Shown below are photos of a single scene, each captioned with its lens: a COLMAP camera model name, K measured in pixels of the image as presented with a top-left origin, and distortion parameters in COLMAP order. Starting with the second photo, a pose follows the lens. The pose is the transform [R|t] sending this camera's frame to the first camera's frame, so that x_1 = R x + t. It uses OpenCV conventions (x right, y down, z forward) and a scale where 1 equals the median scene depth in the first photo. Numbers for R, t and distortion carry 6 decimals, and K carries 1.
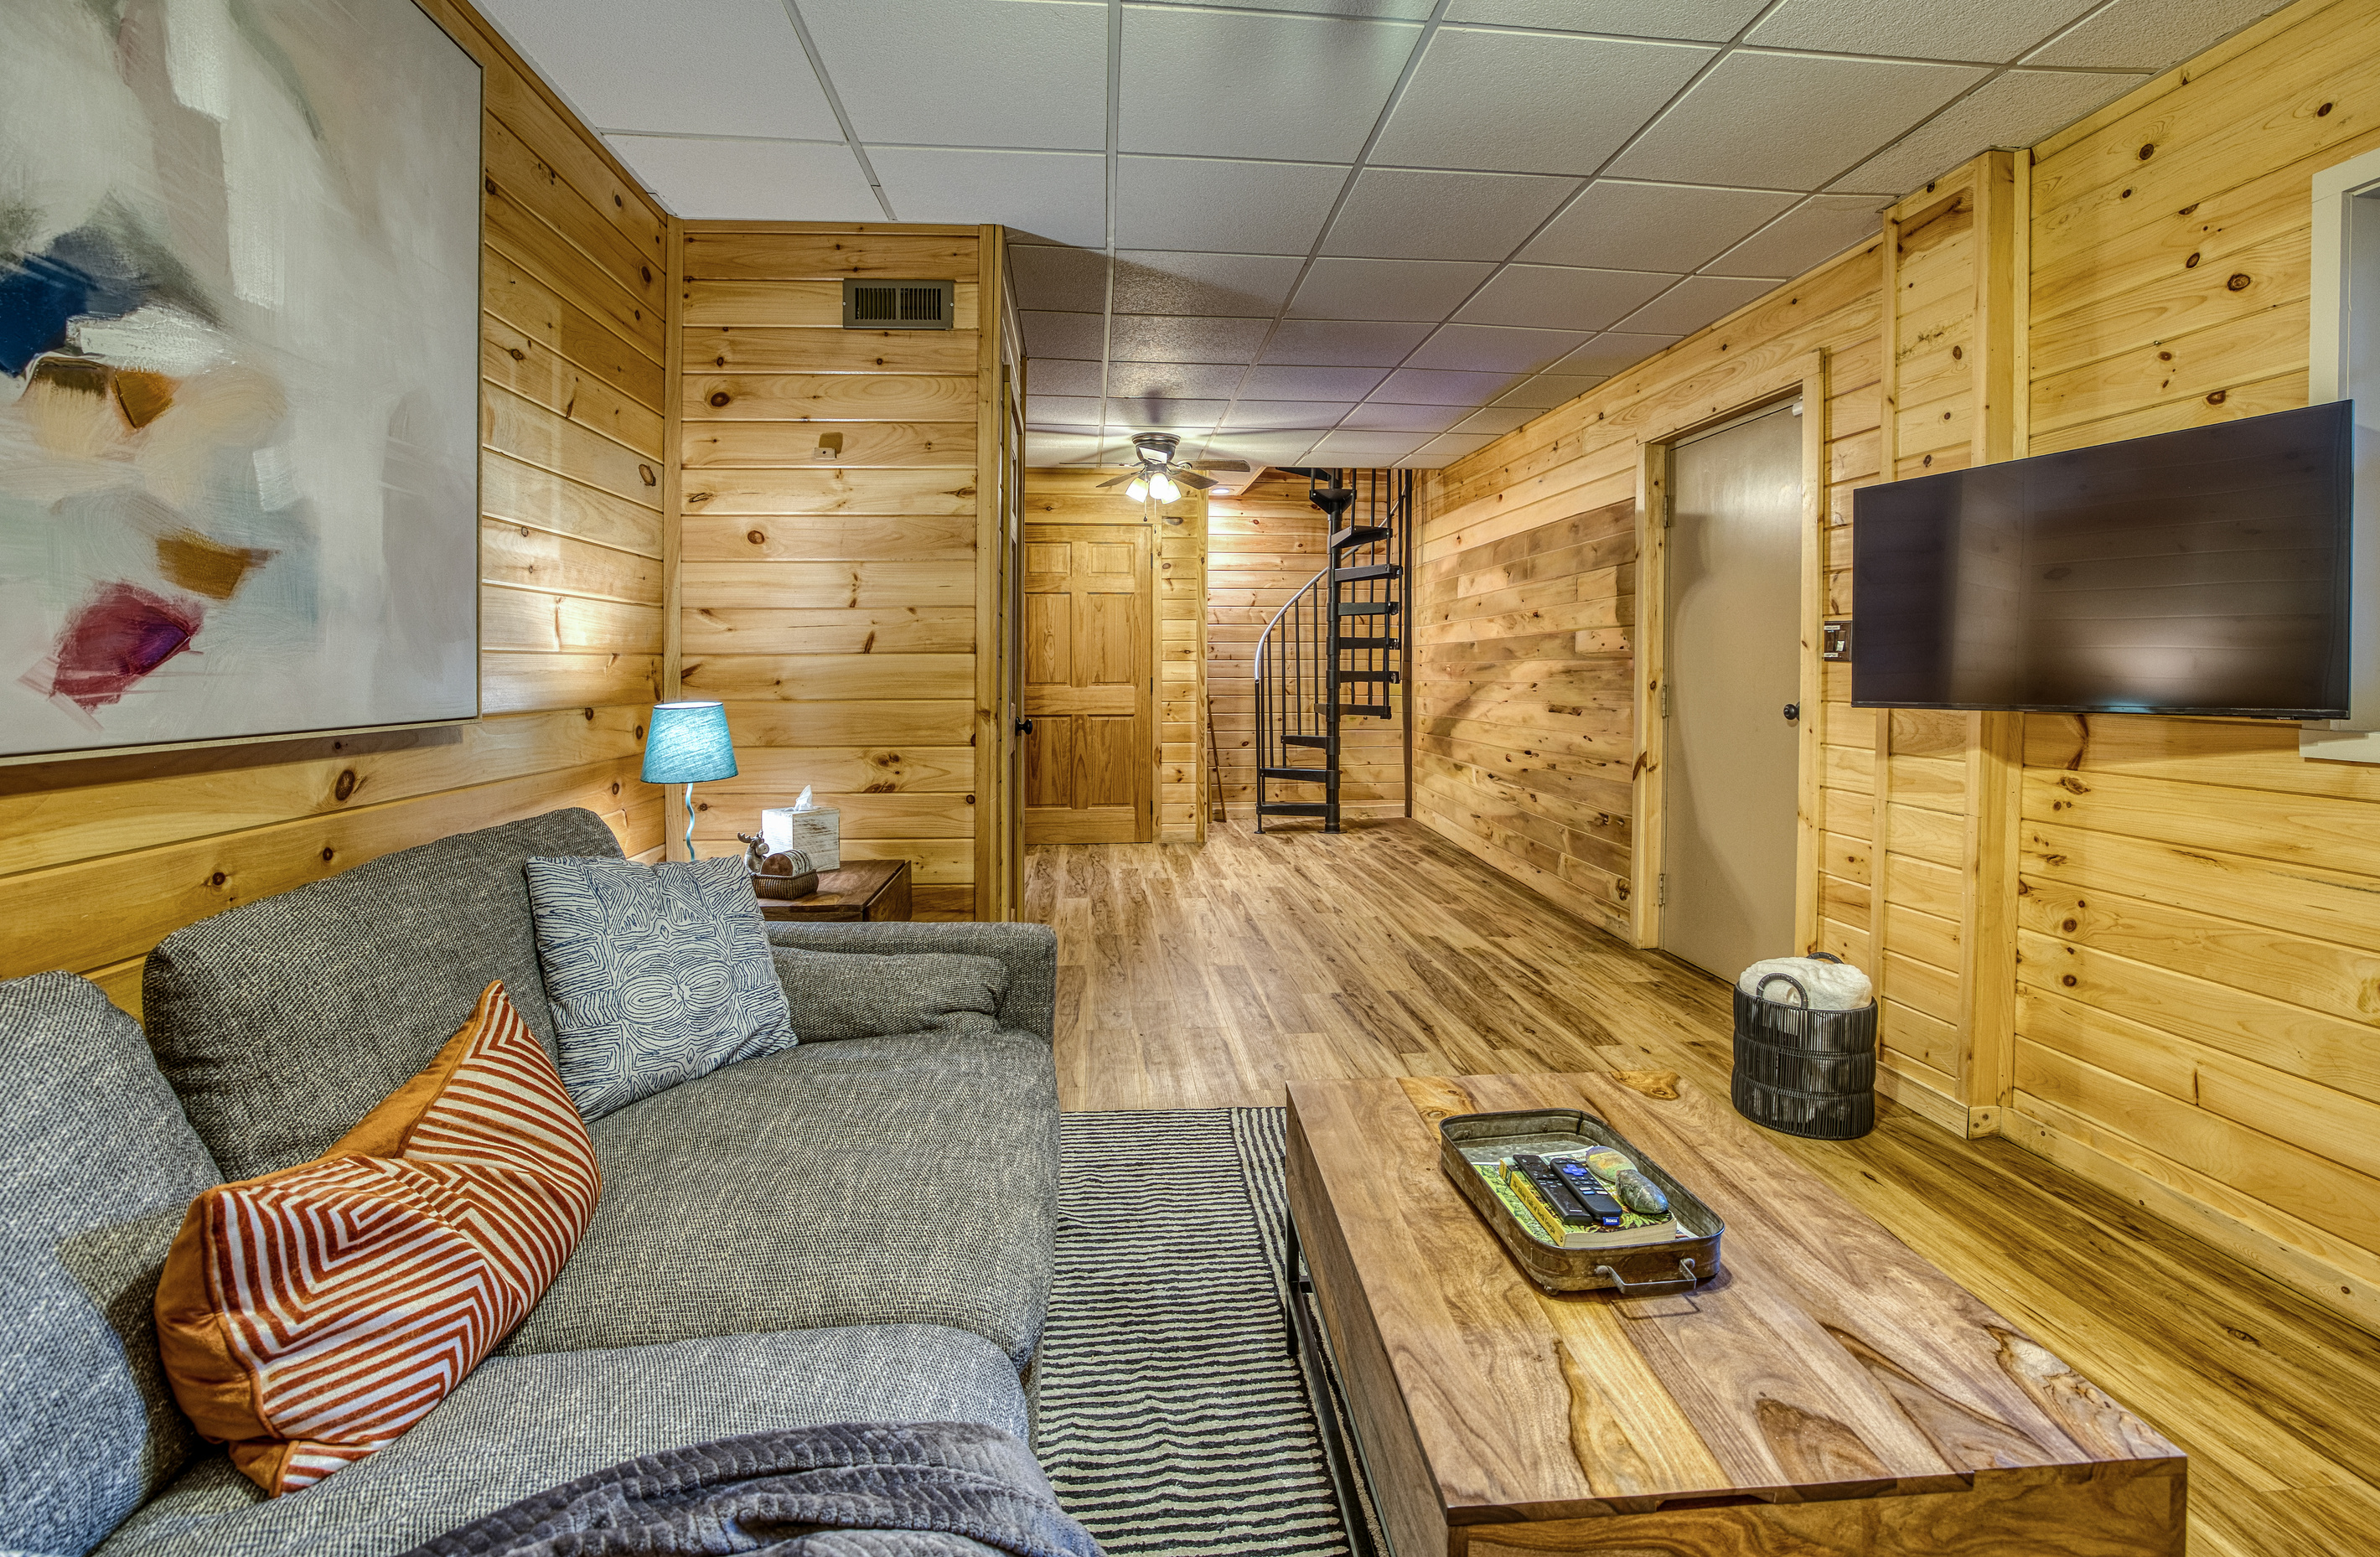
lens RADIAL K [[1136.0, 0, 1215.5], [0, 1136.0, 699.6], [0, 0, 1]] dist [-0.017499, 0.000980]
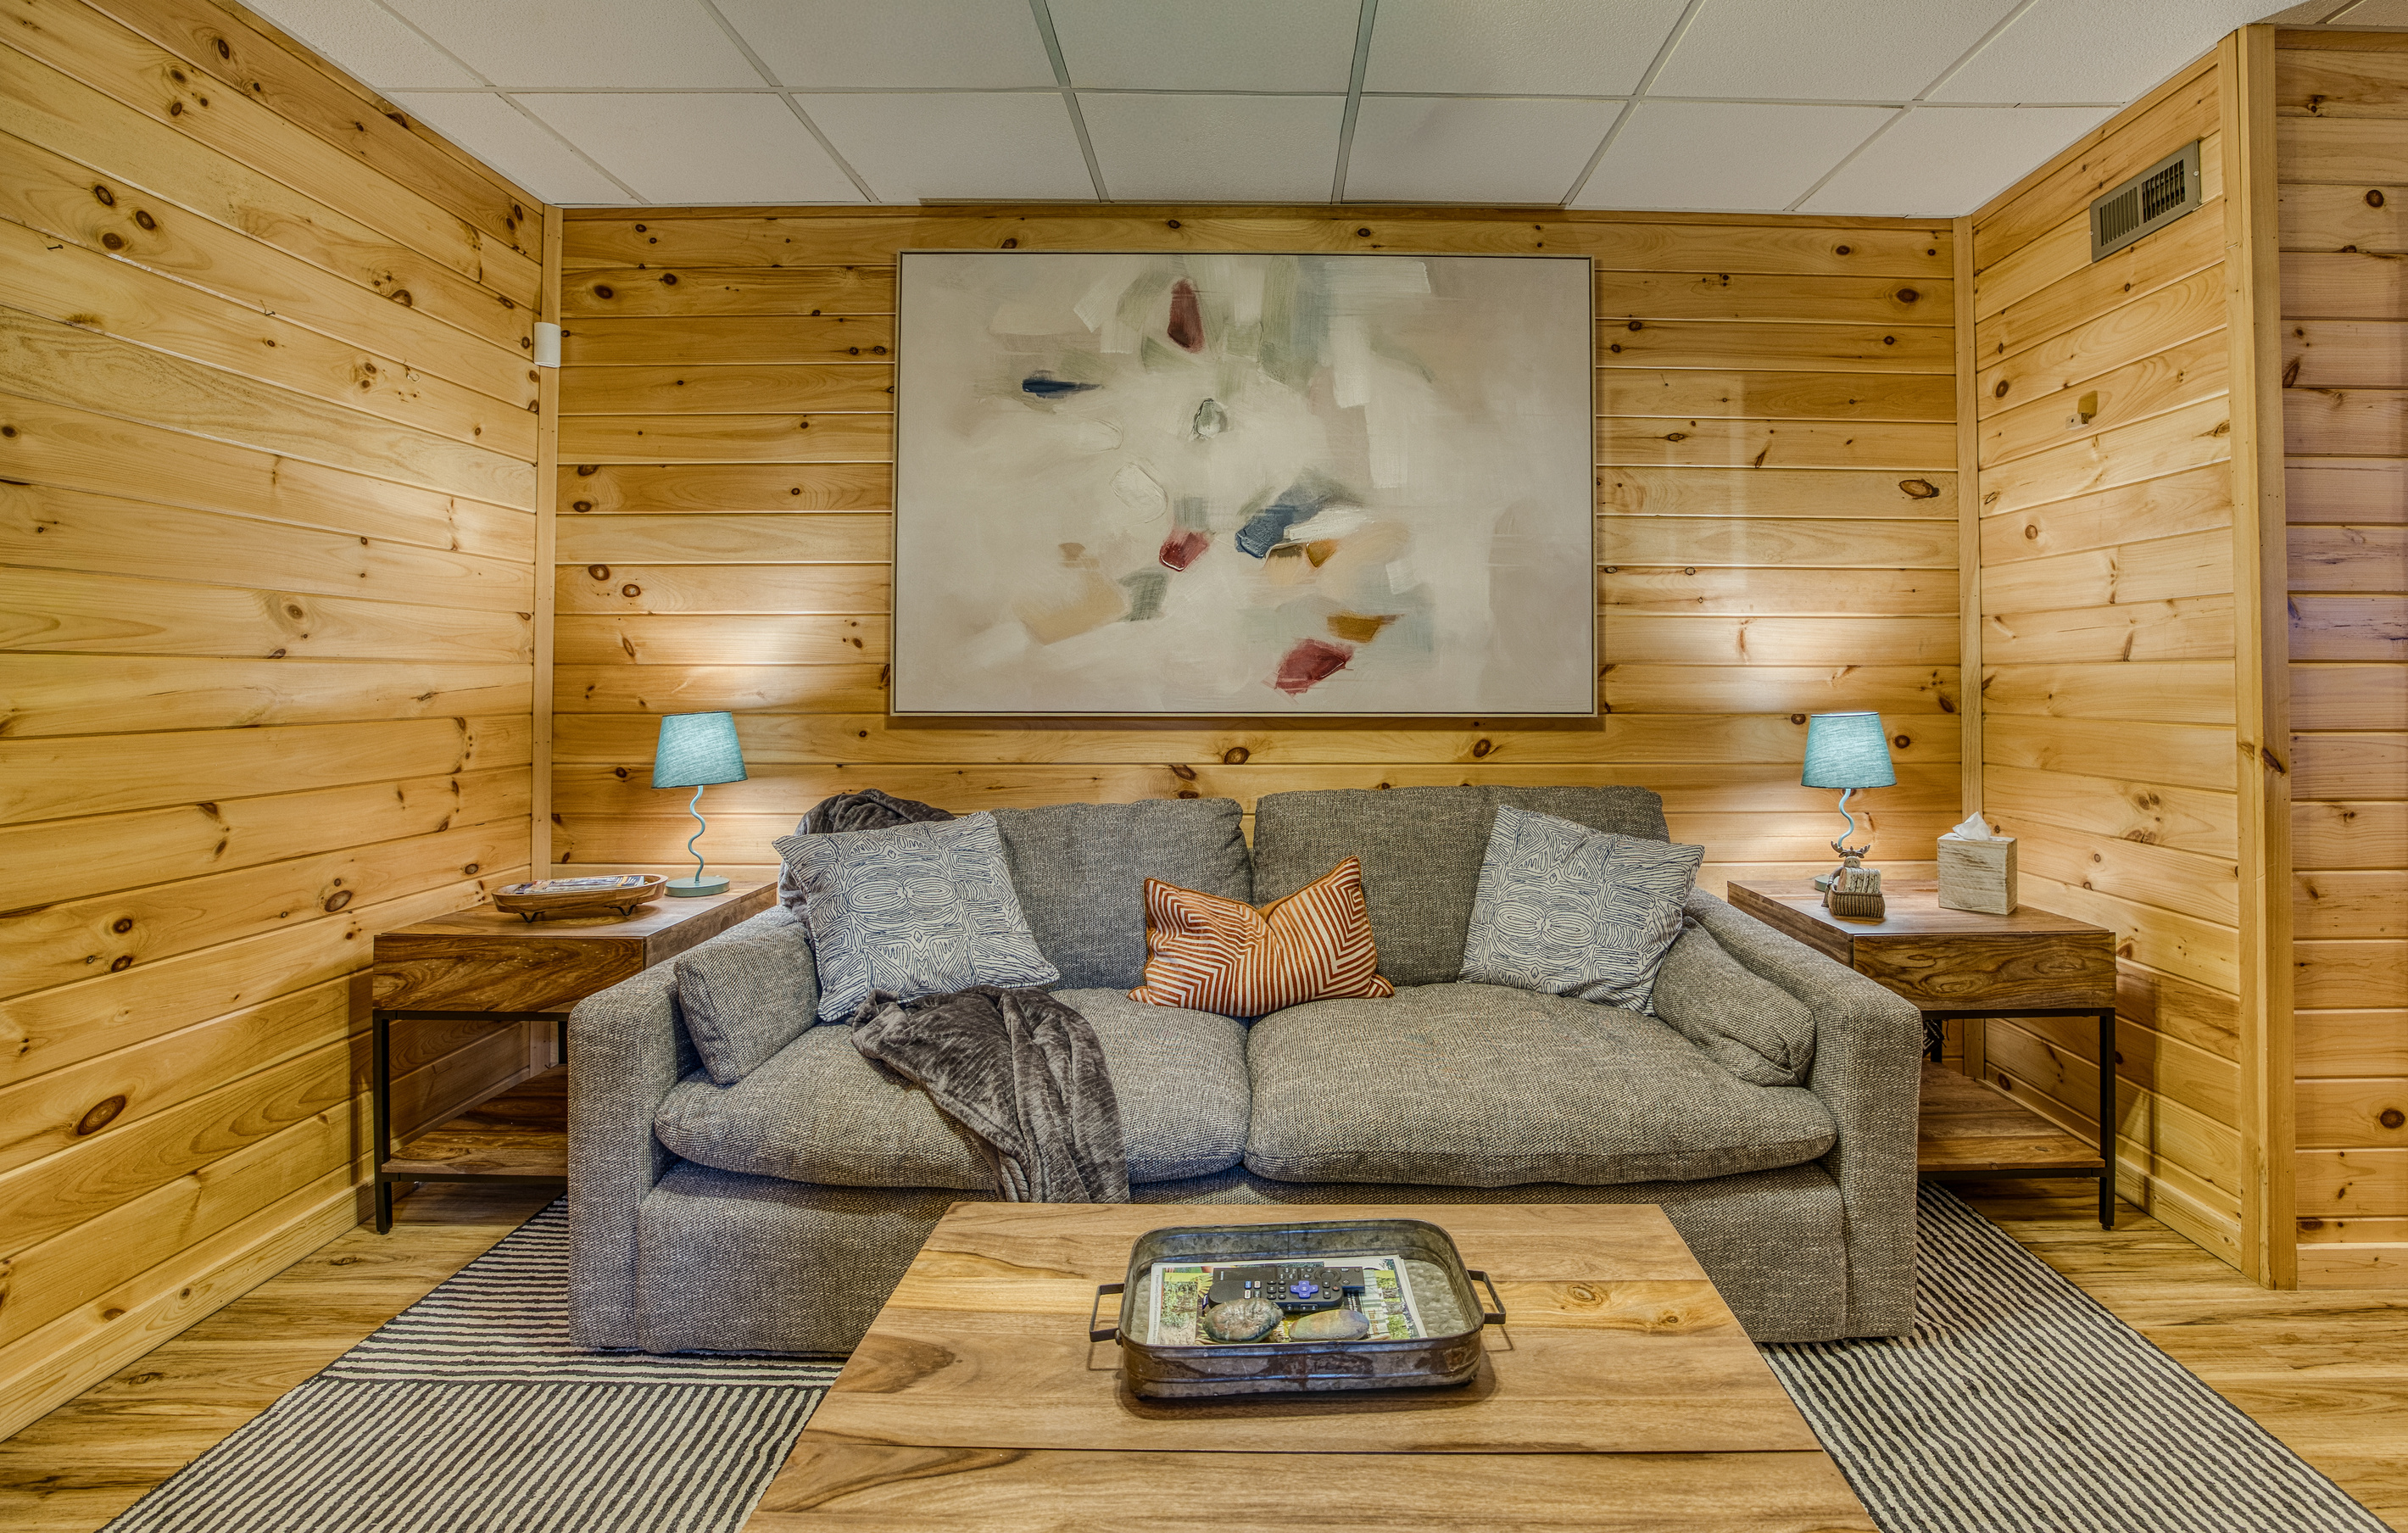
lens RADIAL K [[1106.1, 0, 1220.1], [0, 1106.1, 657.5], [0, 0, 1]] dist [0.001216, 0.000076]
pose [[-0.119403, -0.014560, -0.992739, 0.898060], [-0.029477, 0.999504, -0.011113, -0.028187], [0.992408, 0.027936, -0.119773, 0.806682]]
